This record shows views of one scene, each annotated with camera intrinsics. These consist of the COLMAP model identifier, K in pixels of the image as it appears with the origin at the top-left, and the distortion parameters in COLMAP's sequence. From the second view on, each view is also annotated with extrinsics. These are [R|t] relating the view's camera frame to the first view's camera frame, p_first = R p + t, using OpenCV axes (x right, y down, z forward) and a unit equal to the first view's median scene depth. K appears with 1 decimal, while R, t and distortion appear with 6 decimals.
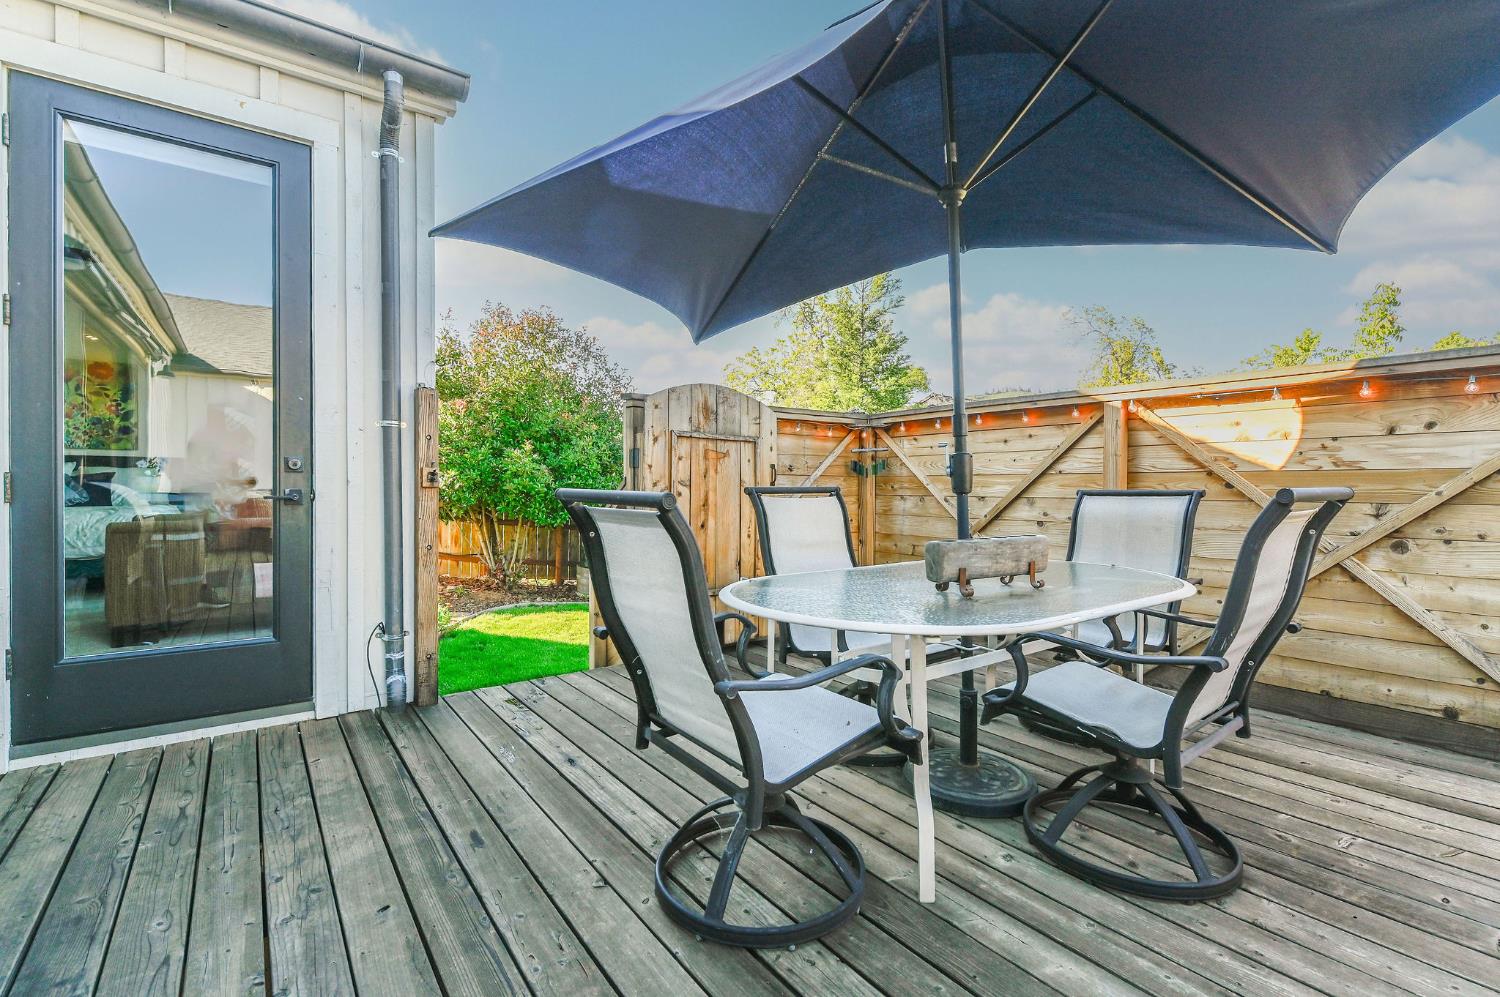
lens RADIAL K [[675.5, 0, 770.4], [0, 675.5, 496.4], [0, 0, 1]] dist [0.001354, -0.005271]
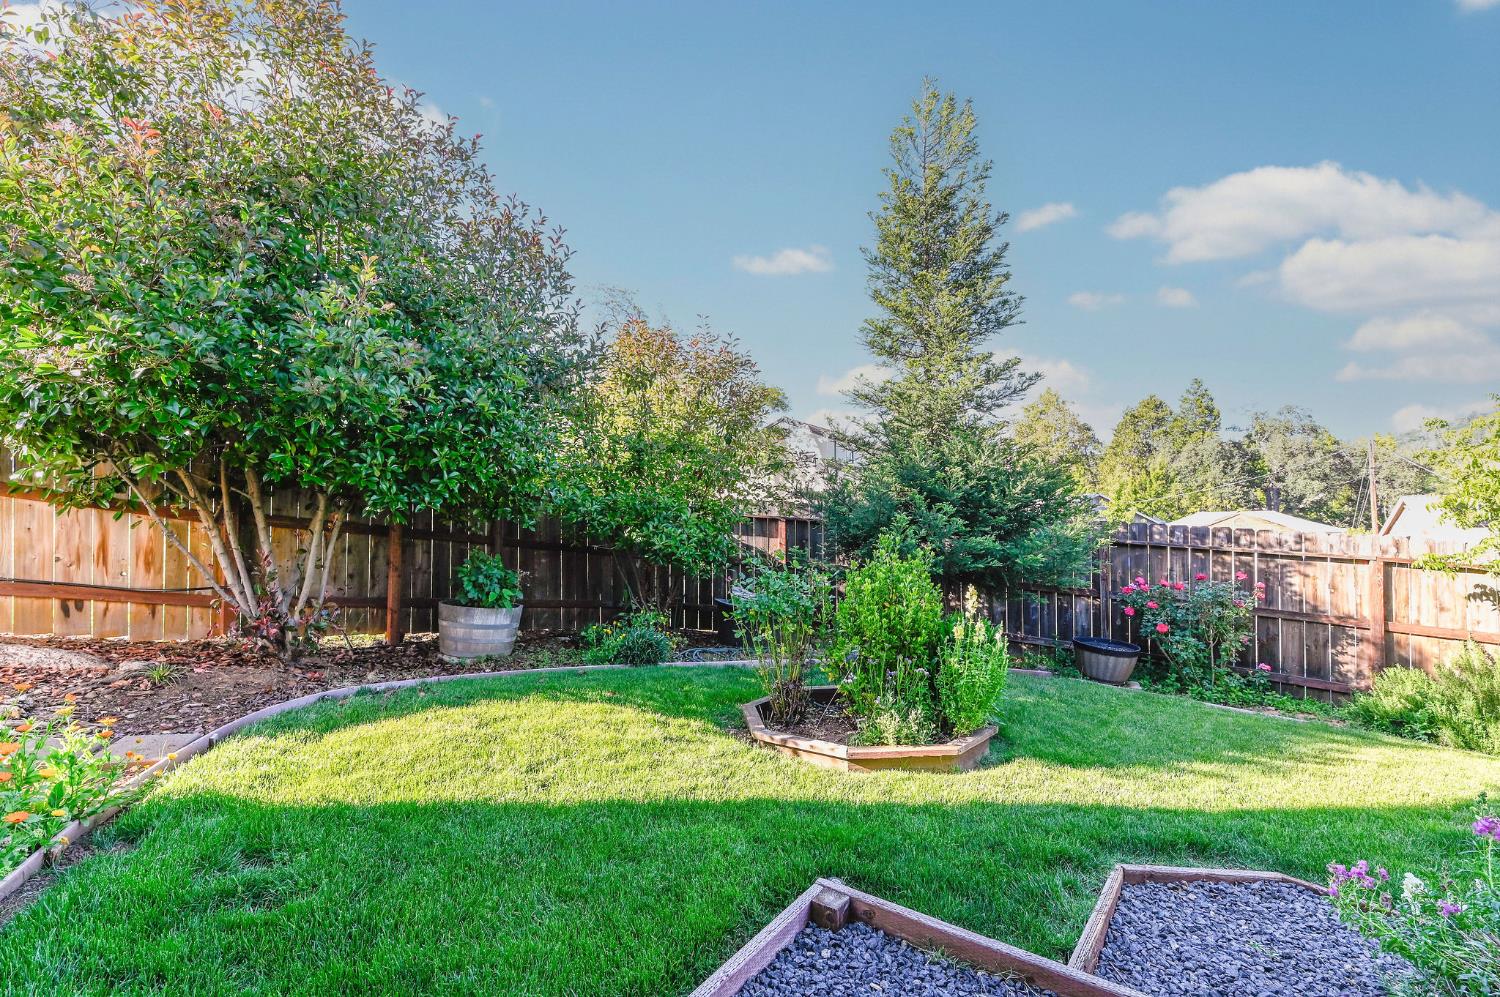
lens RADIAL K [[634.2, 0, 750.0], [0, 634.2, 533.1], [0, 0, 1]] dist [0.001241, -0.000514]
pose [[0.953322, -0.017378, 0.301454, -0.467388], [0.023488, 0.999585, -0.016653, 0.142286], [-0.301039, 0.022957, 0.953335, 1.056794]]
